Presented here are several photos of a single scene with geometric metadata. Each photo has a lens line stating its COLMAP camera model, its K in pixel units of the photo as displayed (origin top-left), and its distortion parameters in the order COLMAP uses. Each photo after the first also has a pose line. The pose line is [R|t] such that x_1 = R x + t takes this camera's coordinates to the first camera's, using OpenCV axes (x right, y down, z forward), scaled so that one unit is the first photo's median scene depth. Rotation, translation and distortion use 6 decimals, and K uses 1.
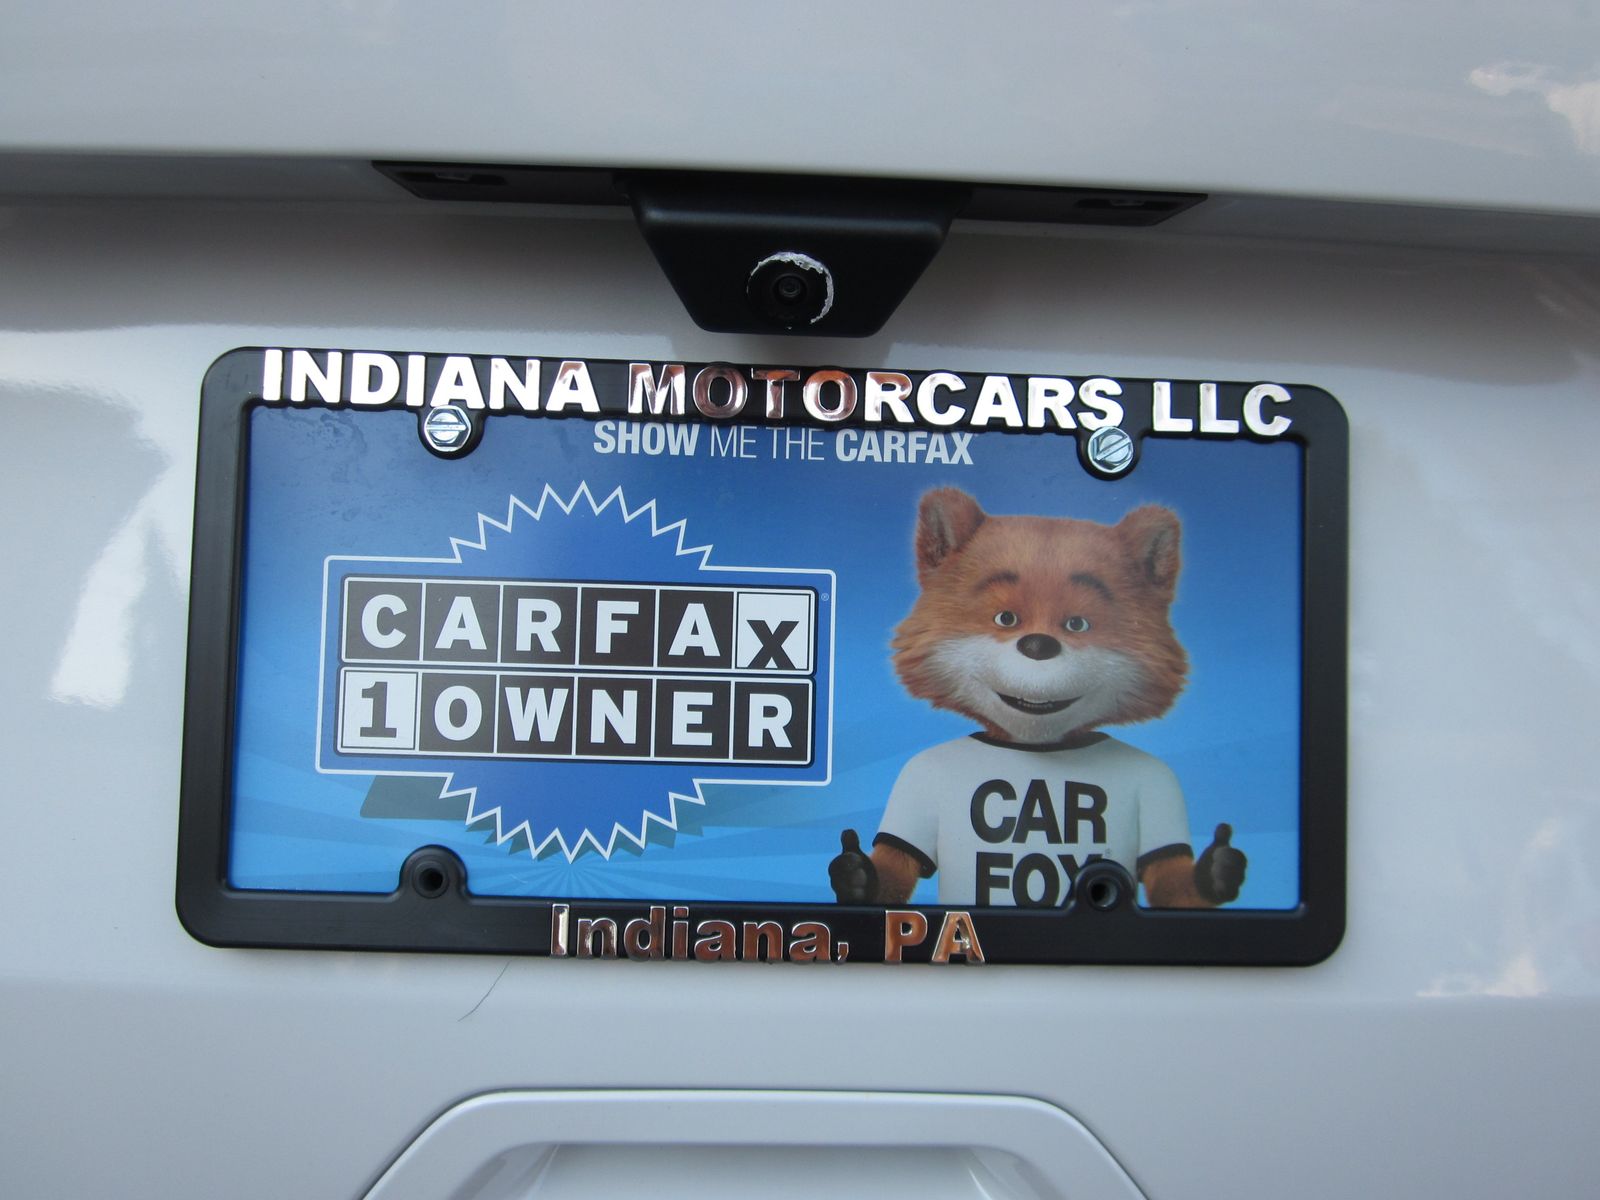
lens RADIAL K [[1349.2, 0, 802.1], [0, 1349.2, 597.6], [0, 0, 1]] dist [-0.034891, 0.004396]
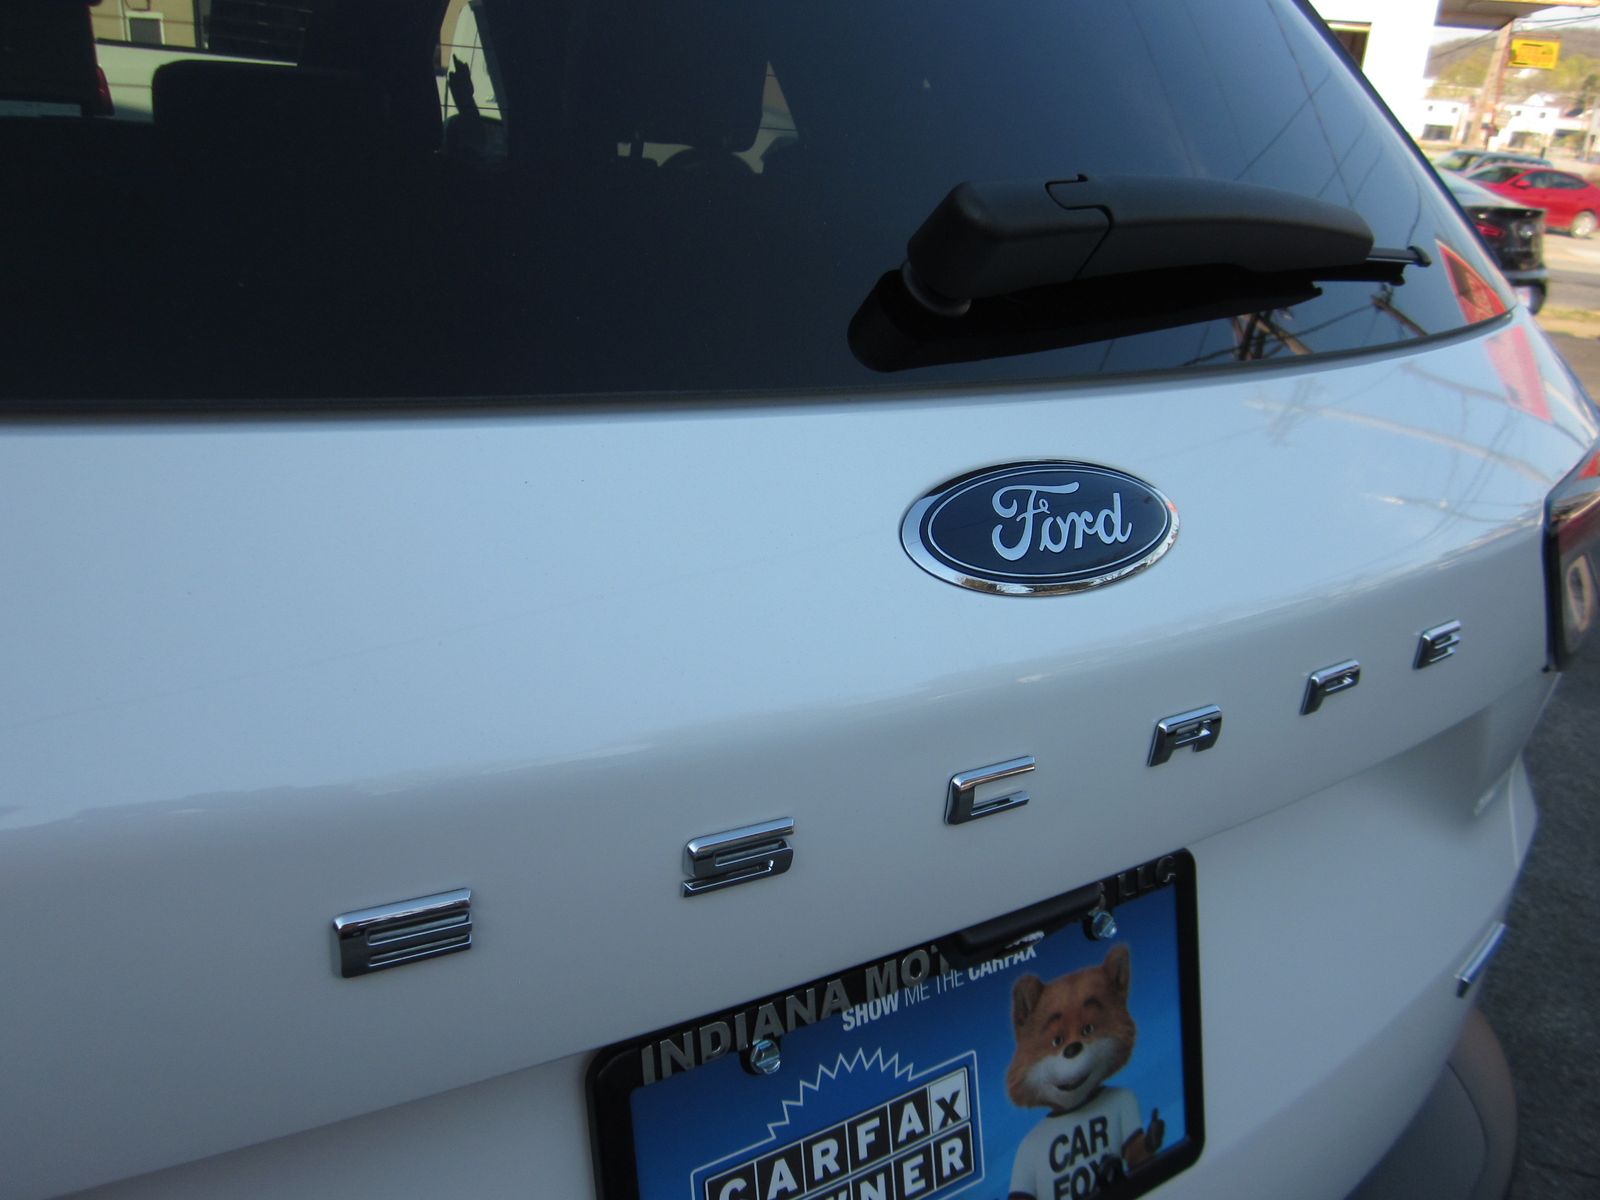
lens RADIAL K [[1349.2, 0, 801.1], [0, 1349.2, 601.4], [0, 0, 1]] dist [-0.034891, 0.004396]
pose [[0.832816, -0.158085, 0.530497, -0.876602], [0.061974, 0.978956, 0.194432, -0.834498], [-0.550070, -0.129050, 0.825087, -0.086280]]
